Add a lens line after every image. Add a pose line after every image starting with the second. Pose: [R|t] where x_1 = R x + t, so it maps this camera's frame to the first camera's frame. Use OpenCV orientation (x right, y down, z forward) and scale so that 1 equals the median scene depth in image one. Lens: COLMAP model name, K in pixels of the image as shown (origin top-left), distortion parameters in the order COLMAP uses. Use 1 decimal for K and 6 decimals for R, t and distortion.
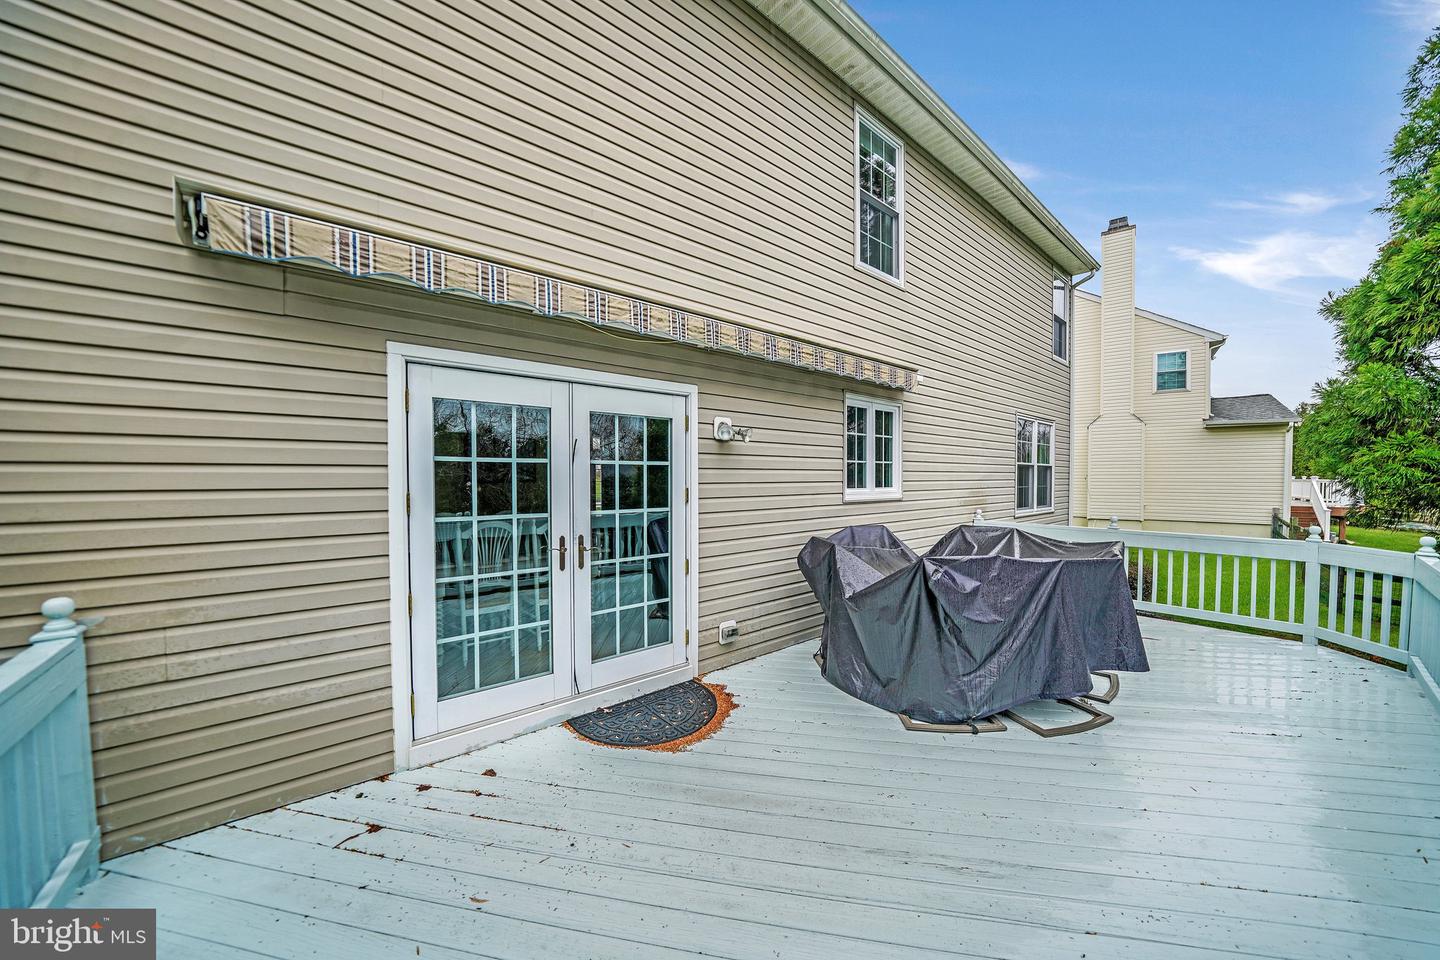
lens RADIAL K [[498.1, 0, 722.7], [0, 498.1, 488.4], [0, 0, 1]] dist [-0.005025, 0.000034]
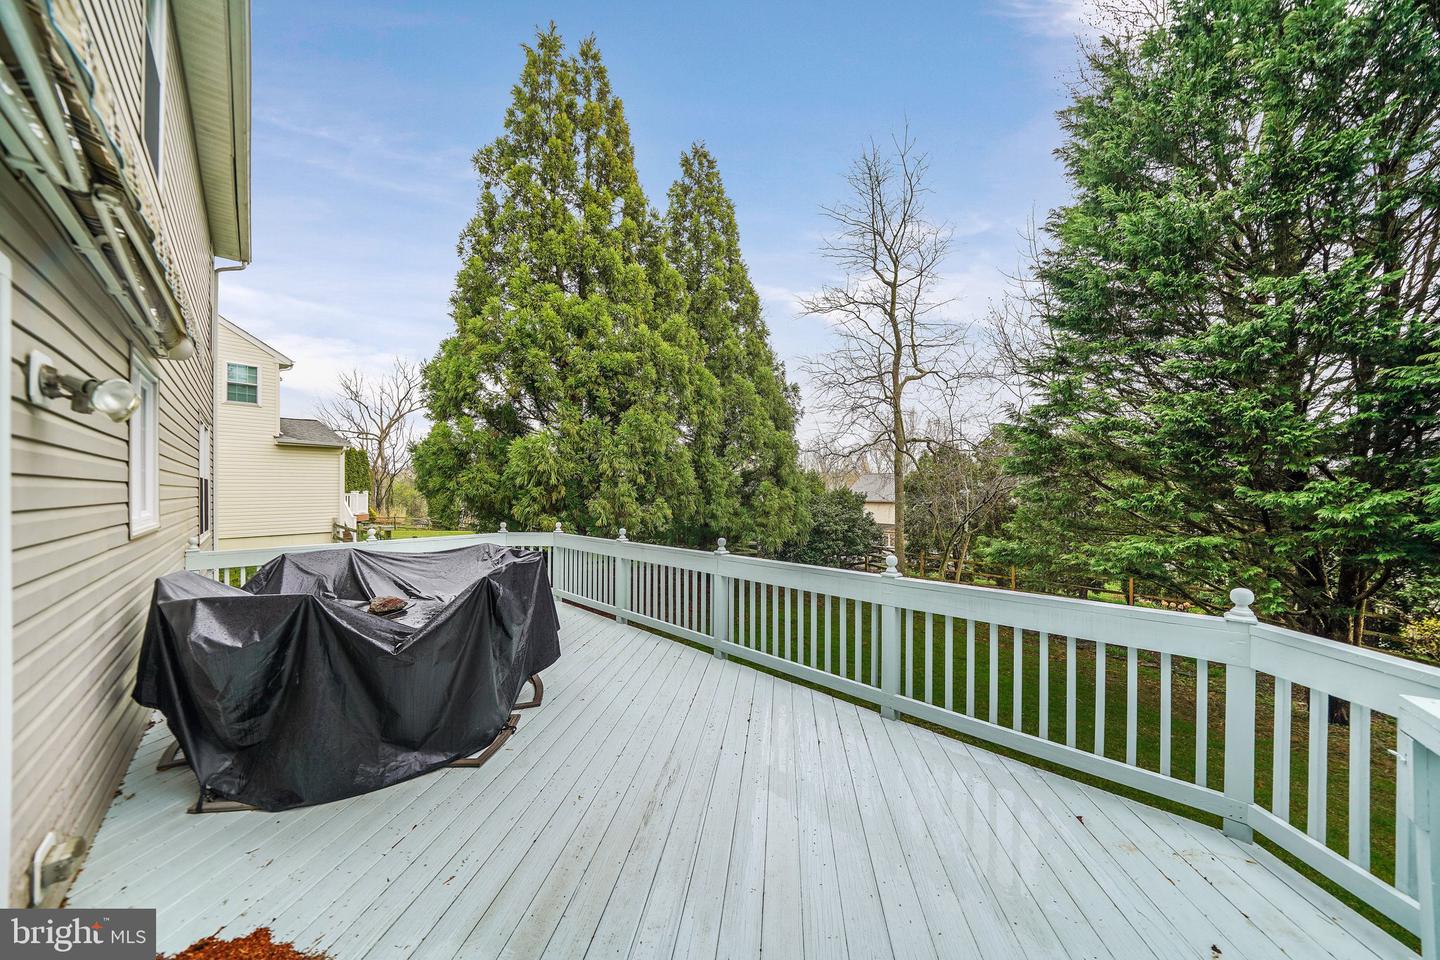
lens RADIAL K [[498.1, 0, 722.3], [0, 498.1, 484.8], [0, 0, 1]] dist [-0.005025, 0.000034]
pose [[-0.048909, 0.004706, 0.998792, -0.190100], [0.032572, 0.999465, -0.003114, -0.005708], [-0.998272, 0.032380, -0.049036, 0.194110]]
